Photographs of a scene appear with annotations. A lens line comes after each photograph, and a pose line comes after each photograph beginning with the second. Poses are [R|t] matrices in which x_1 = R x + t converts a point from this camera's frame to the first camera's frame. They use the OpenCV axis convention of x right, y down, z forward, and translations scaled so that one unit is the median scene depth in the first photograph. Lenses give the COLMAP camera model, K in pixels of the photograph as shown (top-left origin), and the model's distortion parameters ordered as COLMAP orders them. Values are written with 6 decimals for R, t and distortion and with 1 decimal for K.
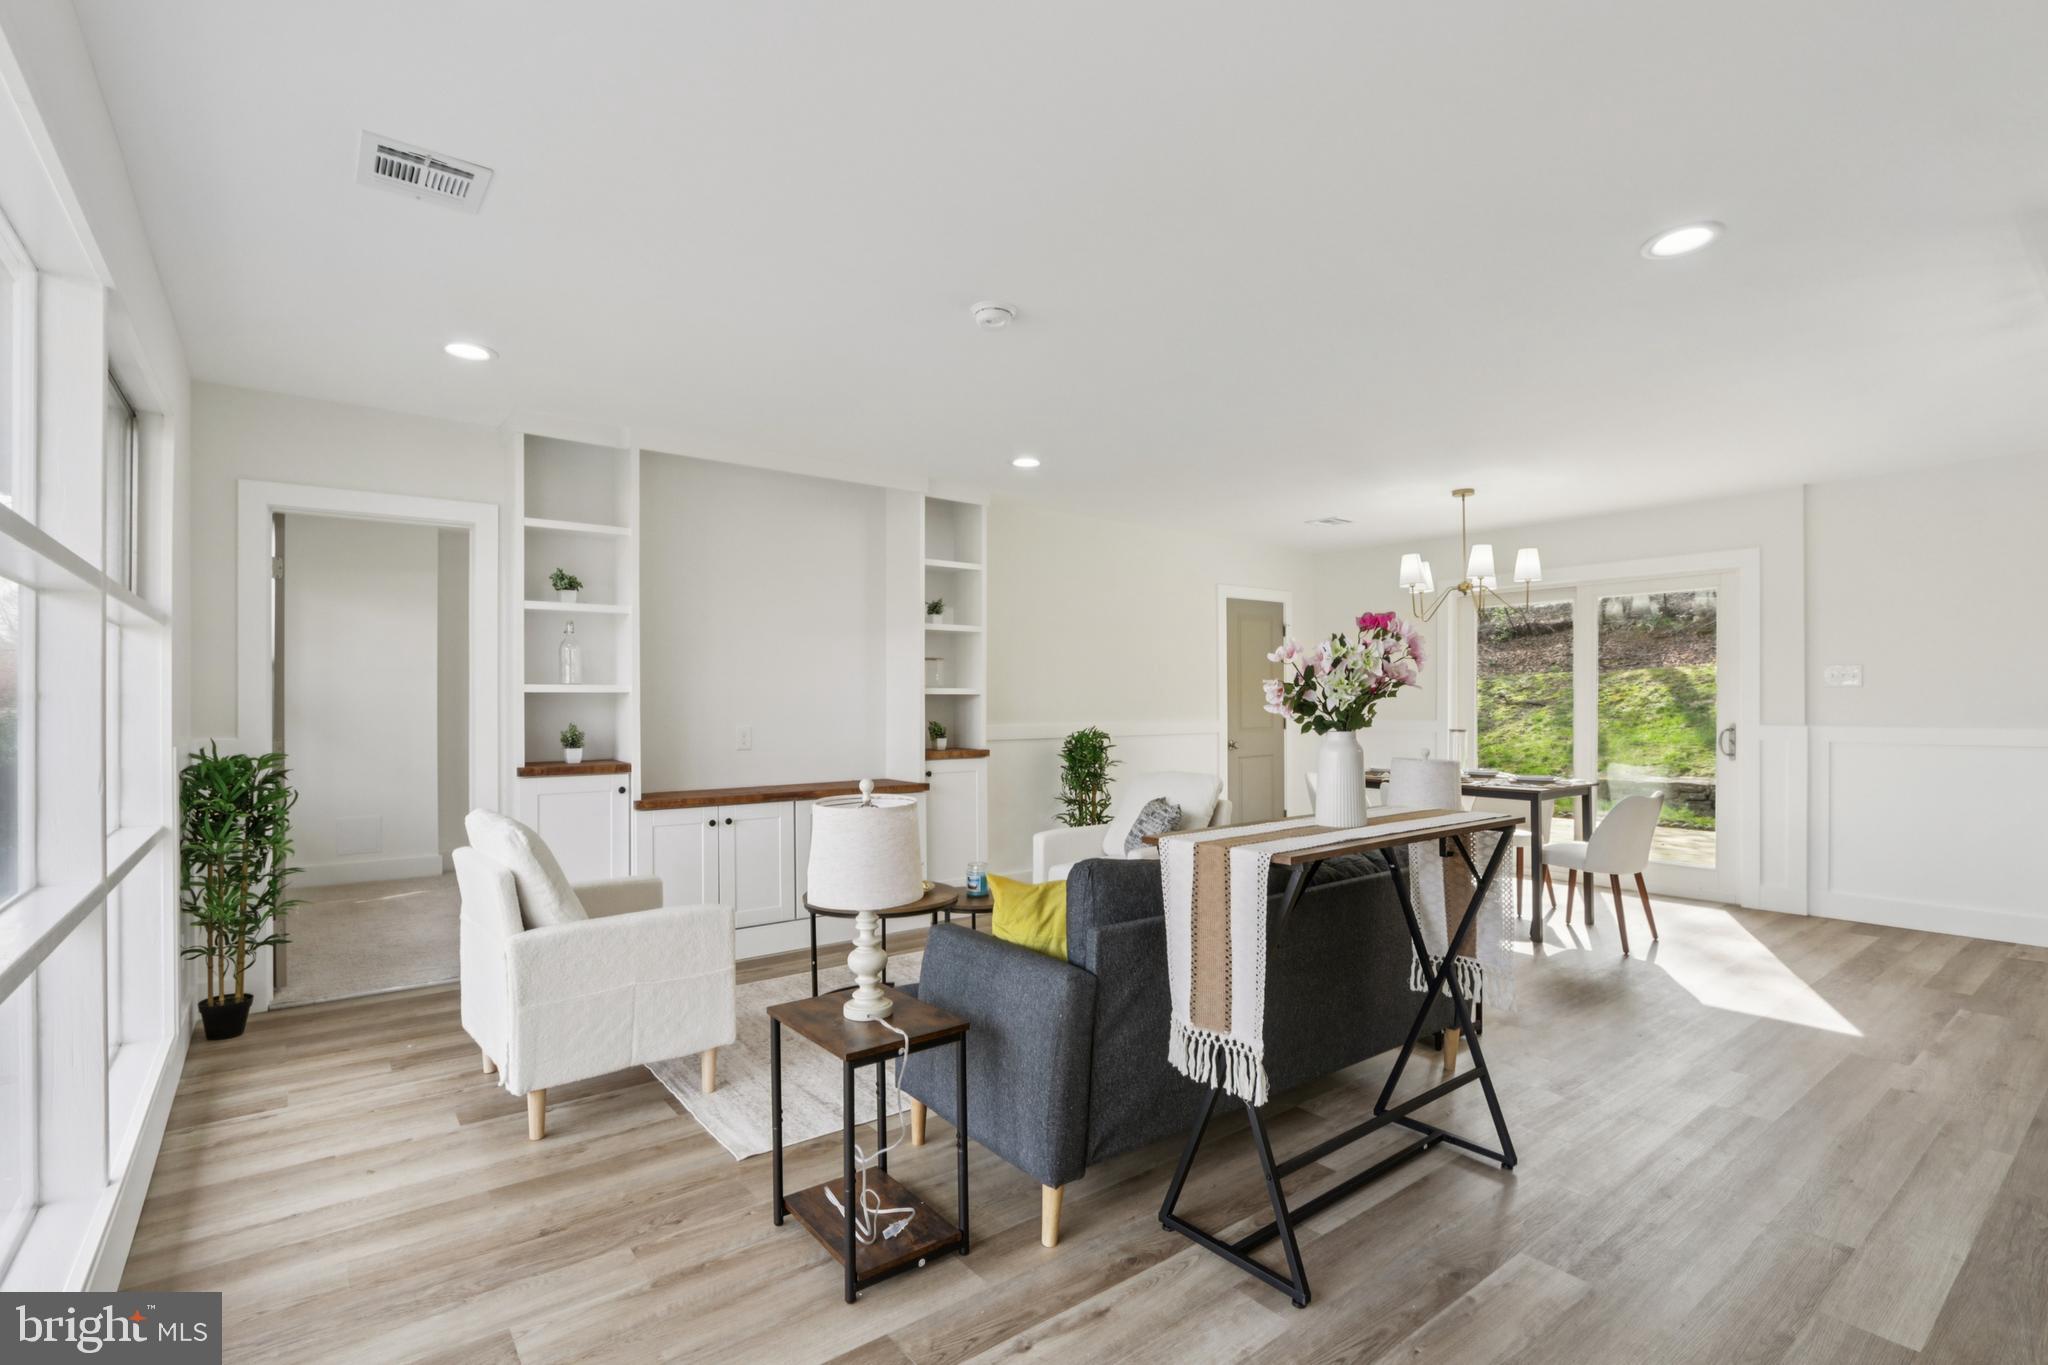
lens RADIAL K [[943.1, 0, 1022.9], [0, 943.1, 701.3], [0, 0, 1]] dist [-0.015646, -0.000046]
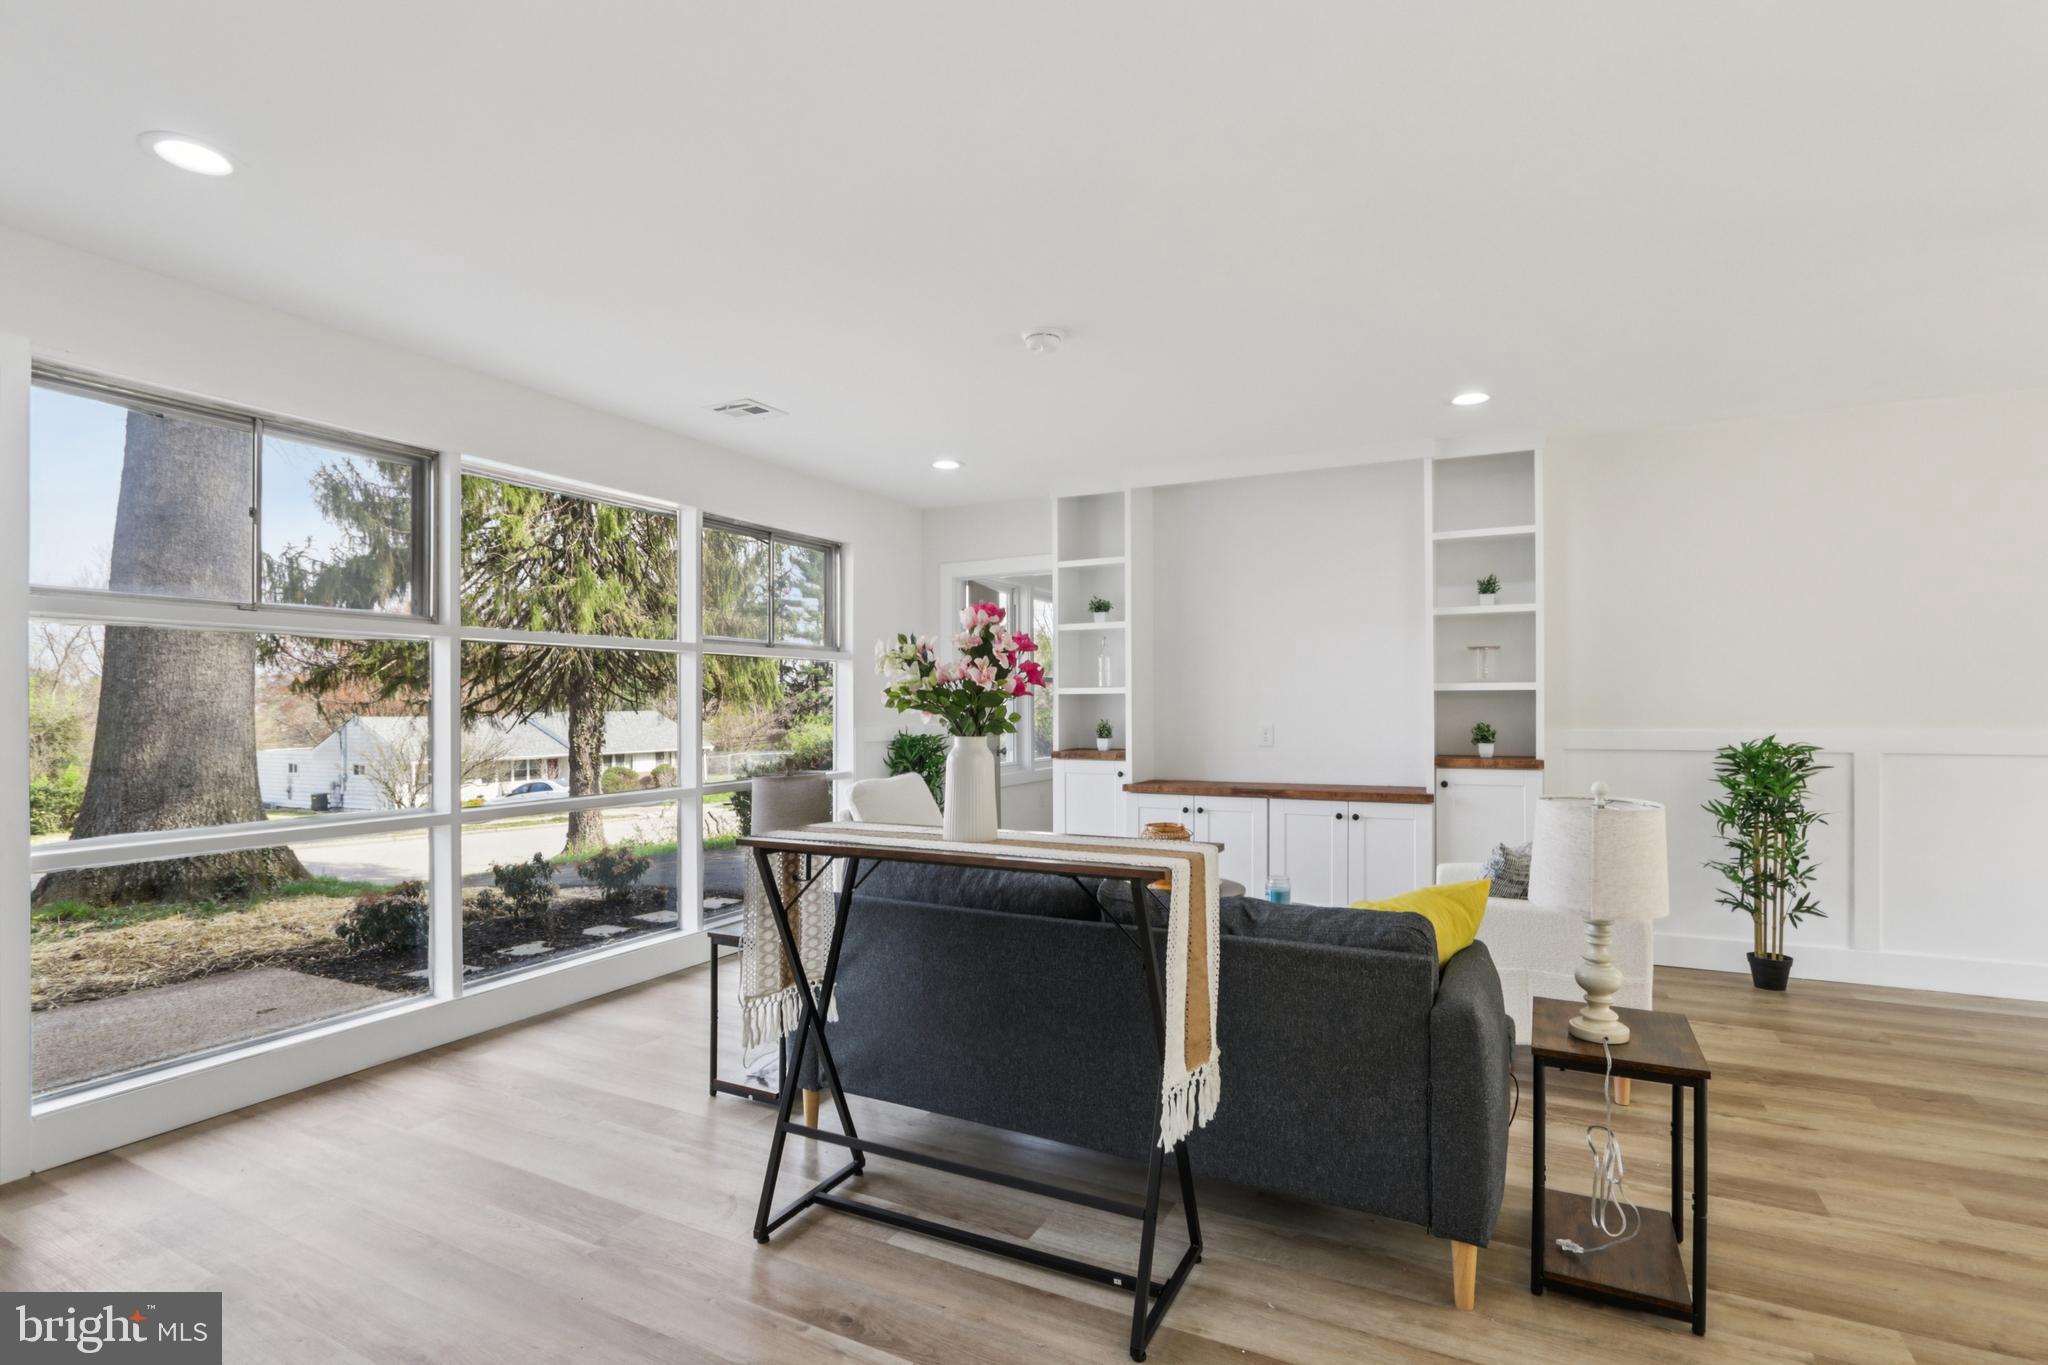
lens RADIAL K [[974.0, 0, 1025.9], [0, 974.0, 696.9], [0, 0, 1]] dist [-0.015762, 0.000925]
pose [[0.426382, -0.005689, -0.904525, 0.513888], [0.007012, 0.999971, -0.002984, -0.001806], [0.904516, -0.005070, 0.426410, 0.272629]]
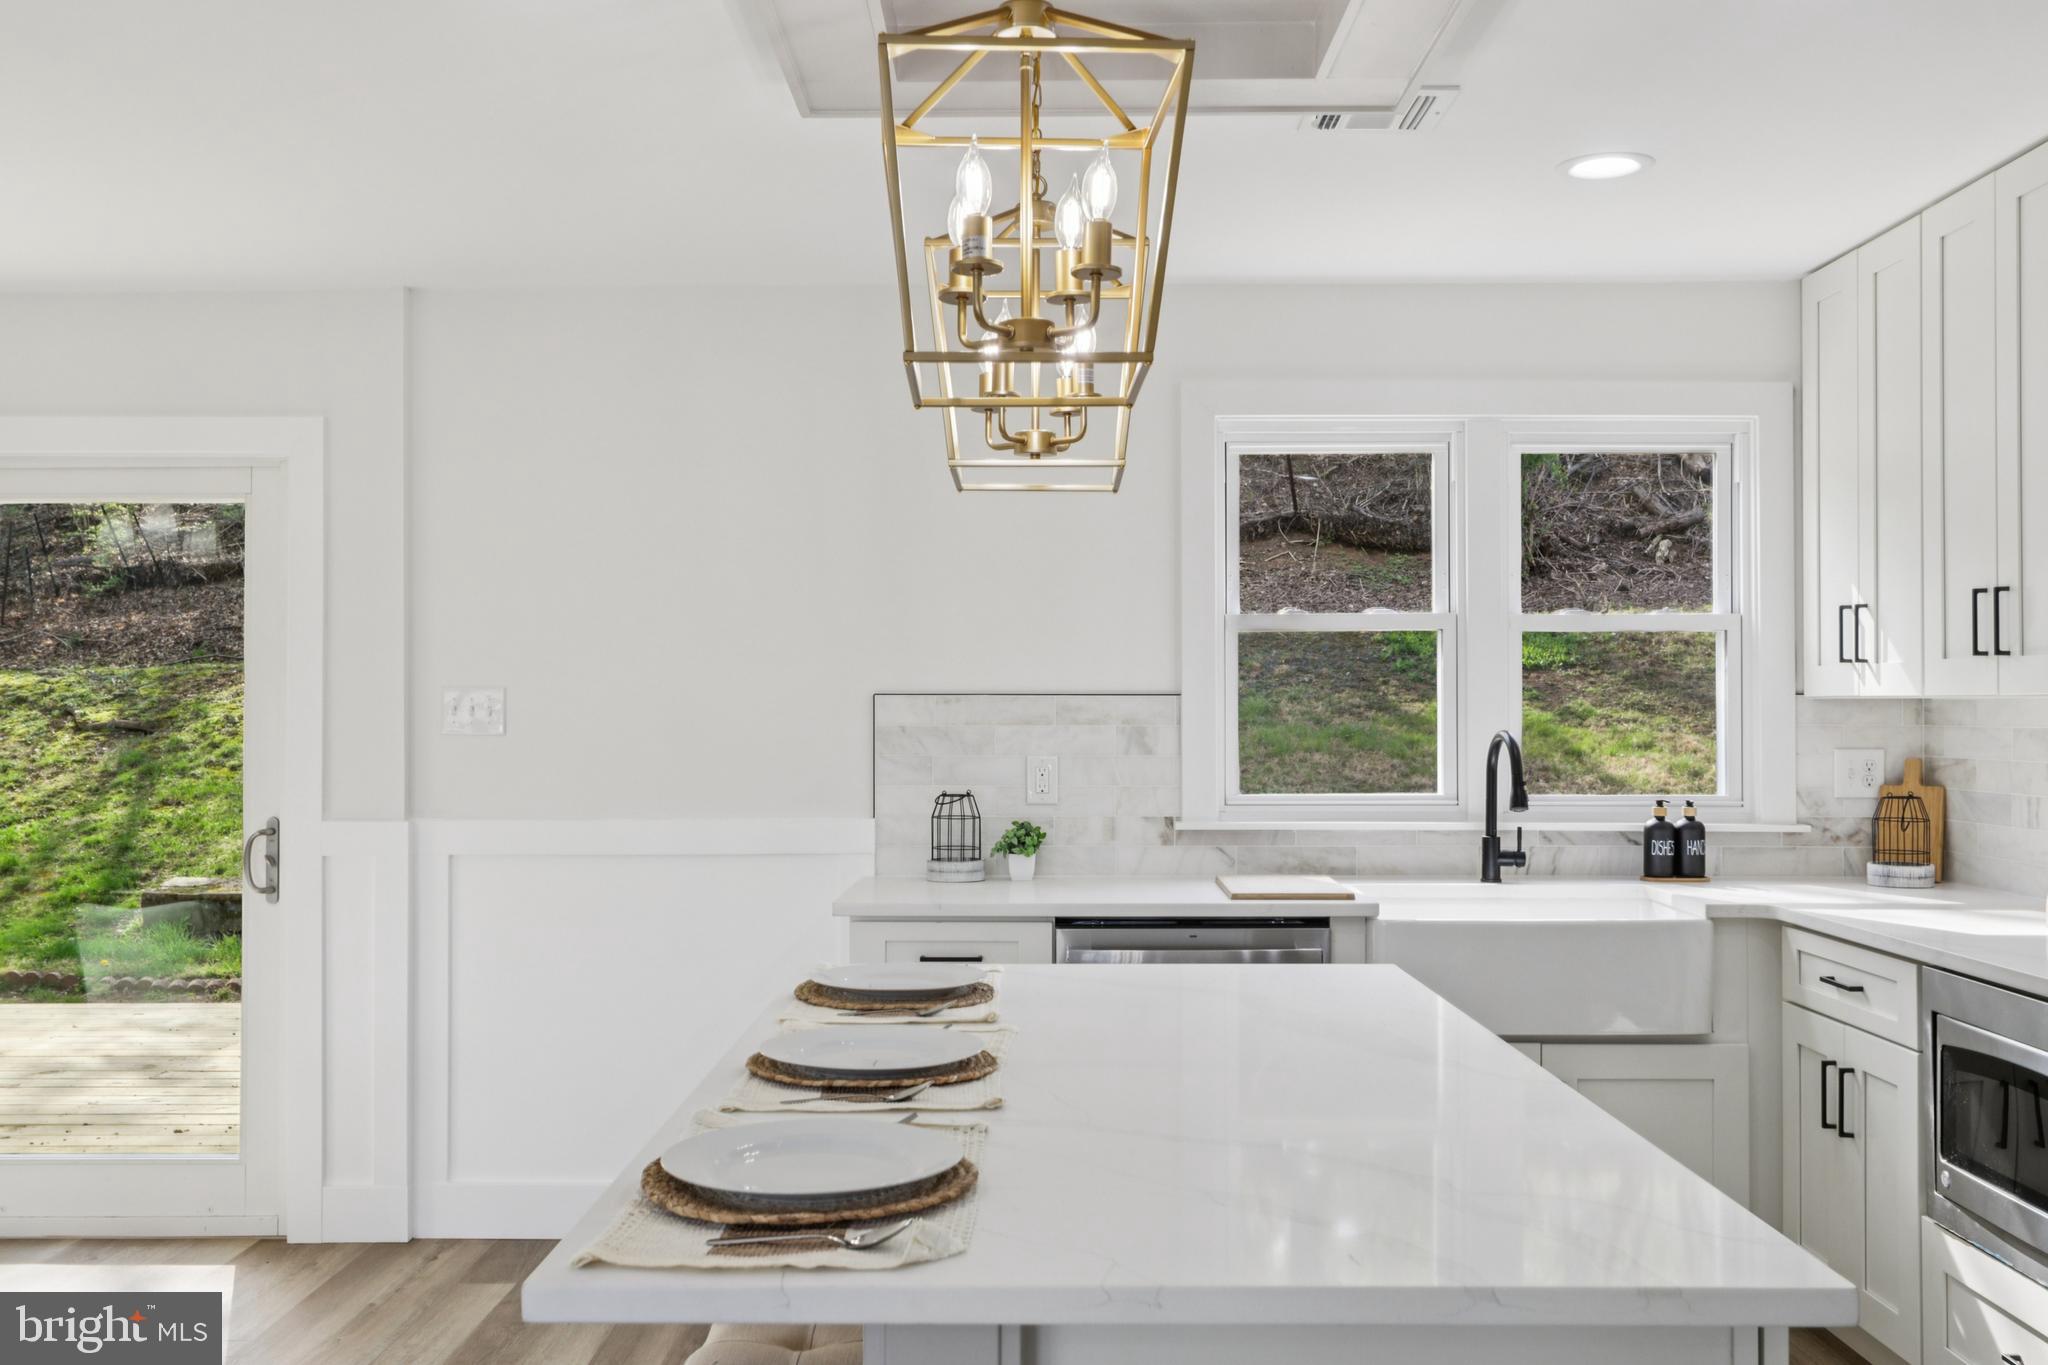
lens RADIAL K [[1804.4, 0, 1015.5], [0, 1804.4, 694.1], [0, 0, 1]] dist [-0.001484, 0.021939]
pose [[0.623723, 0.005528, 0.781626, 0.333853], [-0.000421, 0.999977, -0.006737, -0.028821], [-0.781645, 0.003873, 0.623711, 0.220051]]
